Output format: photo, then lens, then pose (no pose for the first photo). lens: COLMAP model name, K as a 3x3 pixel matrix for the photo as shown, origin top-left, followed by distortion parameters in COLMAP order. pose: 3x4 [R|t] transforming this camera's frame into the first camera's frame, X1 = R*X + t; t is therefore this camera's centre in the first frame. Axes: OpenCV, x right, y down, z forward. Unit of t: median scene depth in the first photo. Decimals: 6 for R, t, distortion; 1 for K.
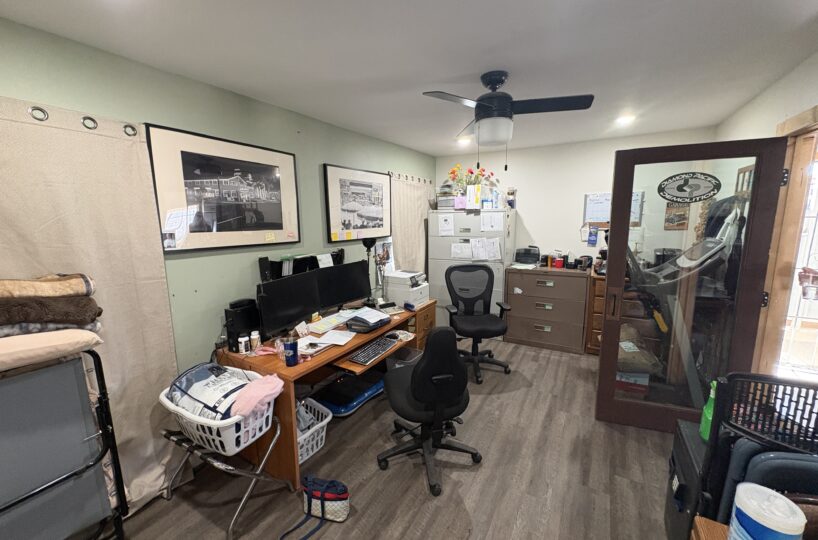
lens RADIAL K [[331.4, 0, 410.2], [0, 331.4, 270.6], [0, 0, 1]] dist [0.000387, 0.000012]
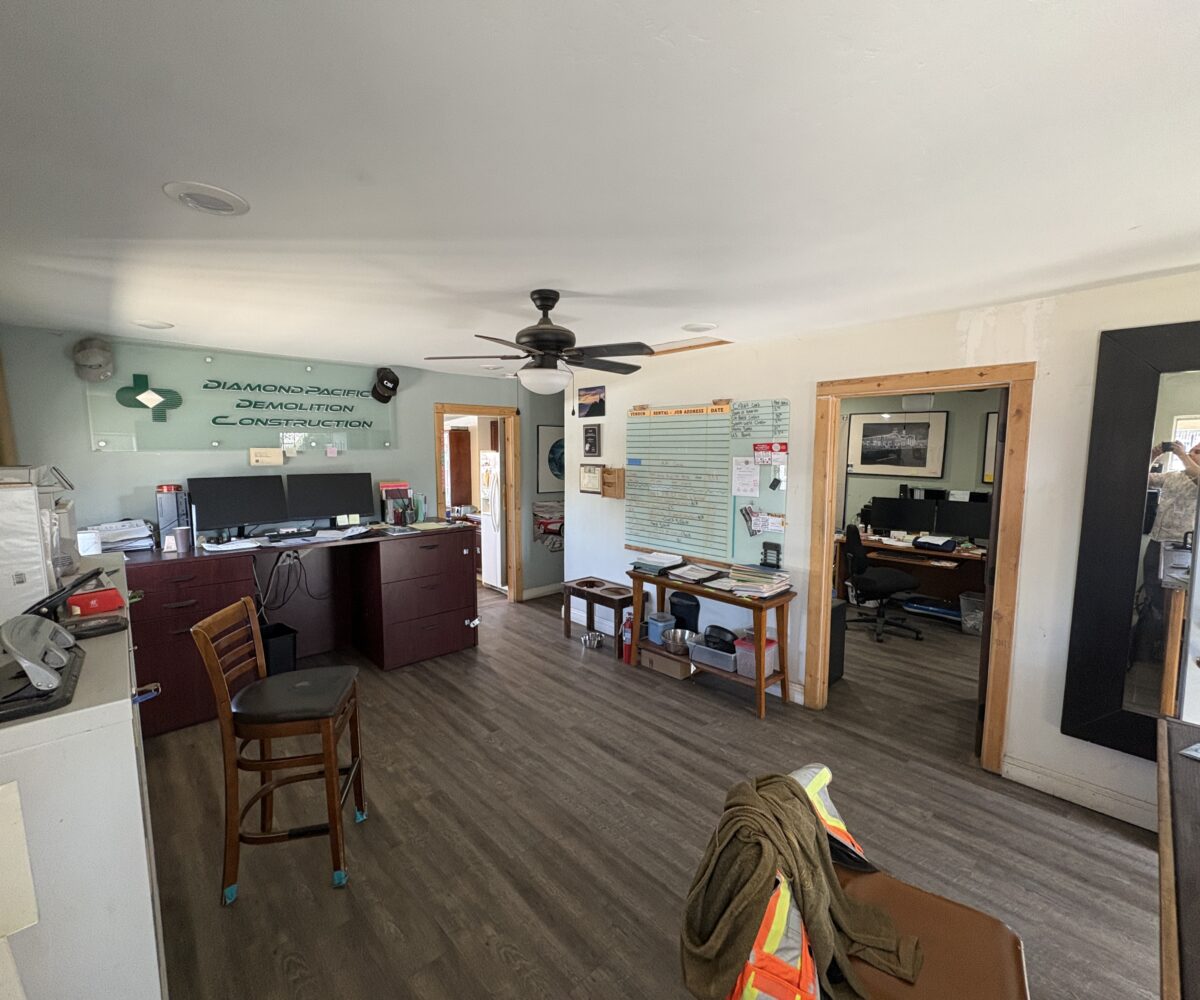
lens RADIAL K [[528.8, 0, 602.0], [0, 528.8, 499.2], [0, 0, 1]] dist [0.000120, 0.000371]
pose [[-0.291235, 0.112444, -0.950020, 2.160906], [-0.148347, 0.975748, 0.160966, -0.150233], [0.945080, 0.187811, -0.267491, 0.342782]]
